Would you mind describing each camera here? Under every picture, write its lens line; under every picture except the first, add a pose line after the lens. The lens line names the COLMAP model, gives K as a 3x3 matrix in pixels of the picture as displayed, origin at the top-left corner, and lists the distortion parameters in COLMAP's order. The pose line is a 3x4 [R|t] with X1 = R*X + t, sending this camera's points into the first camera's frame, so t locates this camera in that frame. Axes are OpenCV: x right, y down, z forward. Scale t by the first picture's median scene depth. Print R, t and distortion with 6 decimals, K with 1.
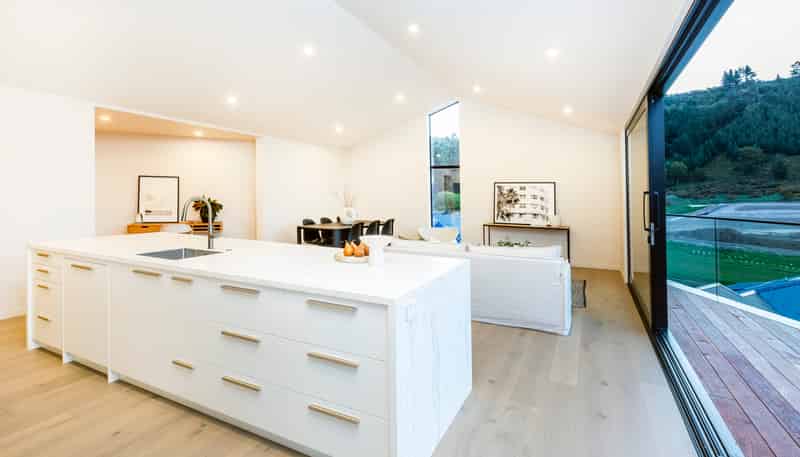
lens RADIAL K [[371.1, 0, 402.8], [0, 371.1, 188.2], [0, 0, 1]] dist [-0.000920, -0.000162]
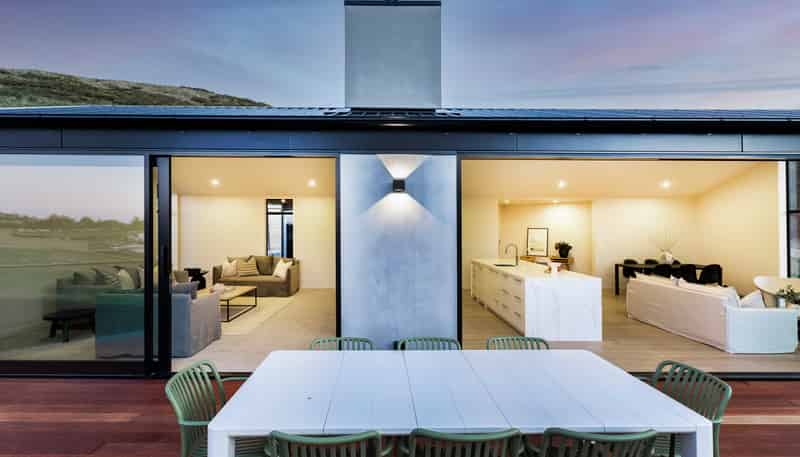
lens RADIAL K [[355.4, 0, 389.4], [0, 355.4, 231.4], [0, 0, 1]] dist [-0.000490, 0.000221]
pose [[0.435747, -0.009046, -0.900024, 0.510966], [0.017085, 0.999852, -0.001778, -0.028383], [0.899907, -0.014602, 0.435838, -0.319615]]
